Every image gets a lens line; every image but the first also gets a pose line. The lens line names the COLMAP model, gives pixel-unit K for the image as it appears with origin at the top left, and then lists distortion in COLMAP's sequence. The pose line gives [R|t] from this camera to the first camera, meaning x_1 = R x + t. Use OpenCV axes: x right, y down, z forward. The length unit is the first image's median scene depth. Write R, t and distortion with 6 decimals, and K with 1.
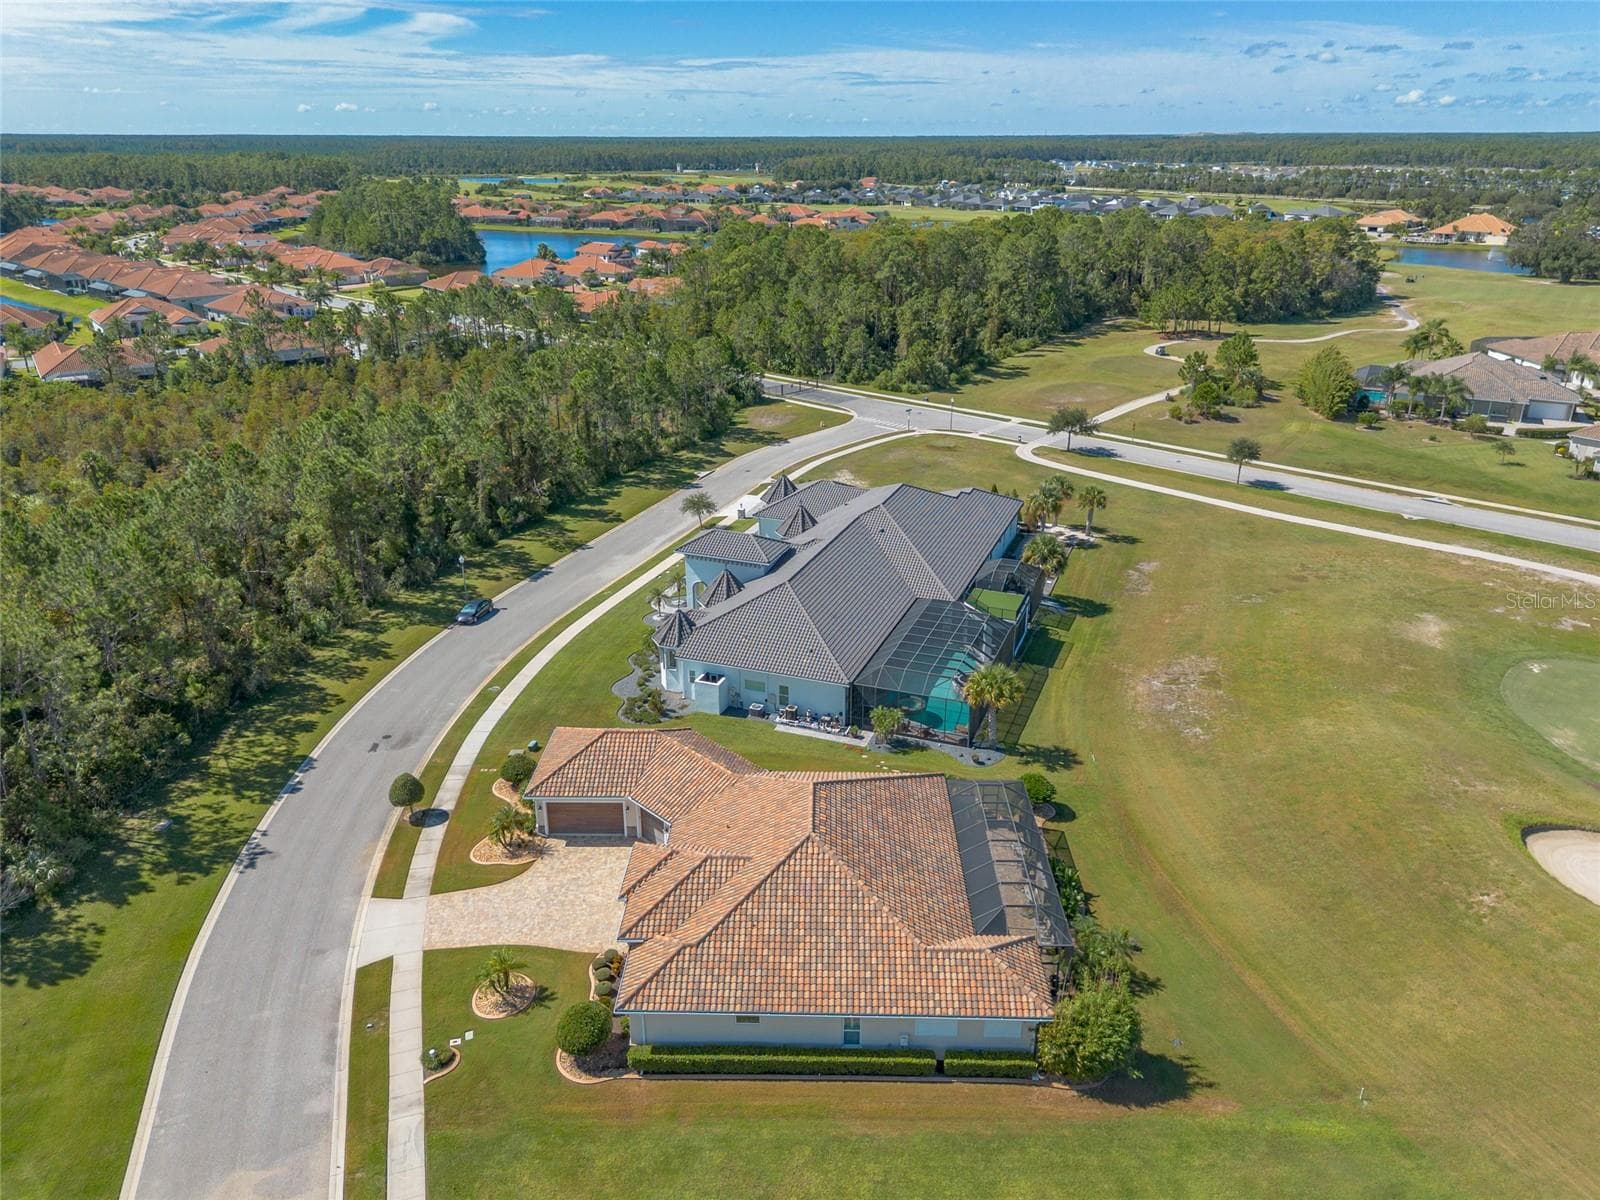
lens RADIAL K [[1135.6, 0, 802.1], [0, 1135.6, 607.7], [0, 0, 1]] dist [0.083935, -0.097003]
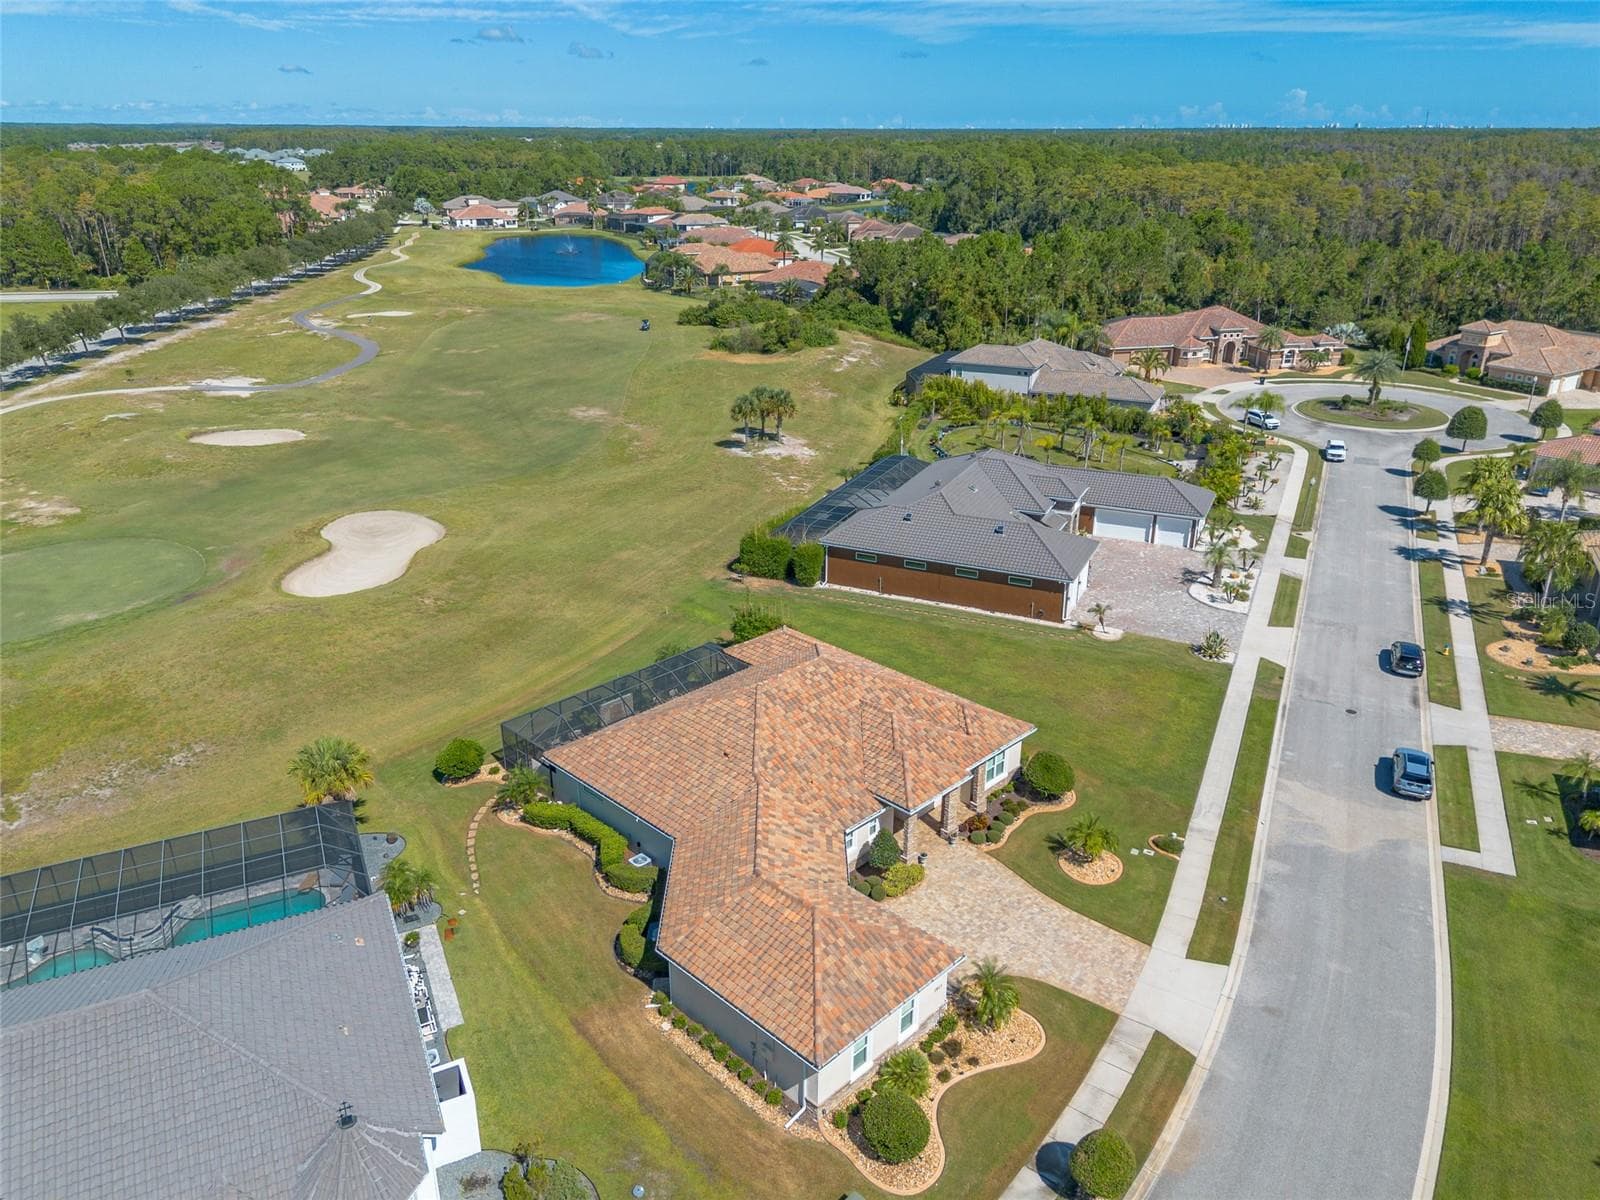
lens RADIAL K [[1149.0, 0, 800.0], [0, 1149.0, 600.0], [0, 0, 1]] dist [0.065127, -0.057247]
pose [[-0.728345, -0.259302, 0.634253, -0.441545], [0.259445, 0.752354, 0.605518, -0.342784], [-0.634195, 0.605579, -0.480698, 1.016016]]
